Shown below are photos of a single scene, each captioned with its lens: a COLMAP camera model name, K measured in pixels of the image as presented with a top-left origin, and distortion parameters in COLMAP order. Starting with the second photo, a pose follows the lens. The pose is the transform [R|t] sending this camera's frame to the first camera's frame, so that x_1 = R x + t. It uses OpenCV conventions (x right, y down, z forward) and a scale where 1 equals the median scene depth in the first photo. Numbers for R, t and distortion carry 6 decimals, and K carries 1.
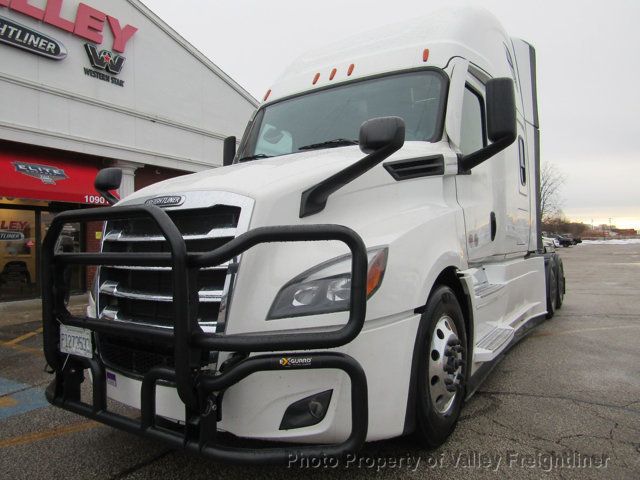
lens RADIAL K [[459.3, 0, 320.0], [0, 459.3, 240.0], [0, 0, 1]] dist [-0.001247, -0.003053]
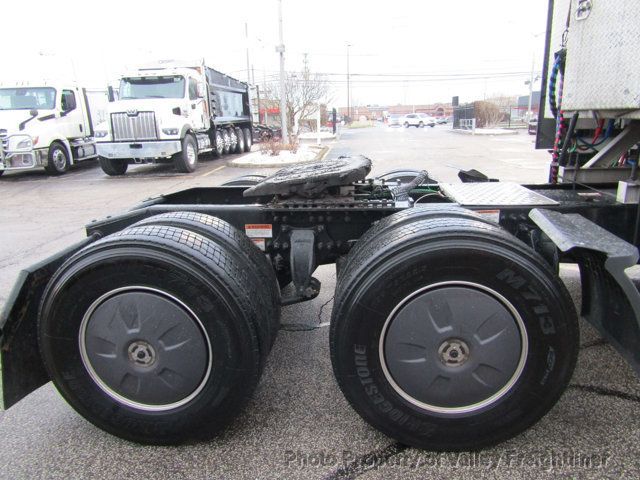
lens RADIAL K [[459.3, 0, 320.0], [0, 459.3, 240.0], [0, 0, 1]] dist [-0.001247, -0.003053]
pose [[0.869332, -0.144997, 0.472481, 0.258363], [0.017923, 0.964616, 0.263050, -0.142331], [-0.493904, -0.220209, 0.841170, -4.818502]]
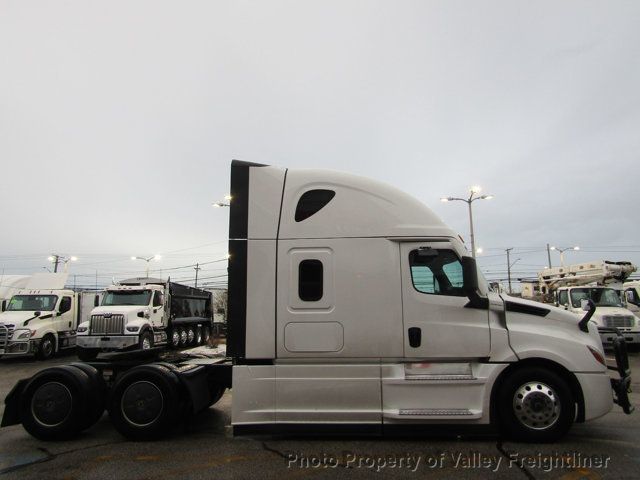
lens RADIAL K [[459.3, 0, 320.0], [0, 459.3, 240.0], [0, 0, 1]] dist [-0.001247, -0.003053]
pose [[0.866277, 0.078118, 0.493418, 0.300168], [-0.002157, 0.988274, -0.152675, -0.259512], [-0.499559, 0.131195, 0.856288, -6.857763]]
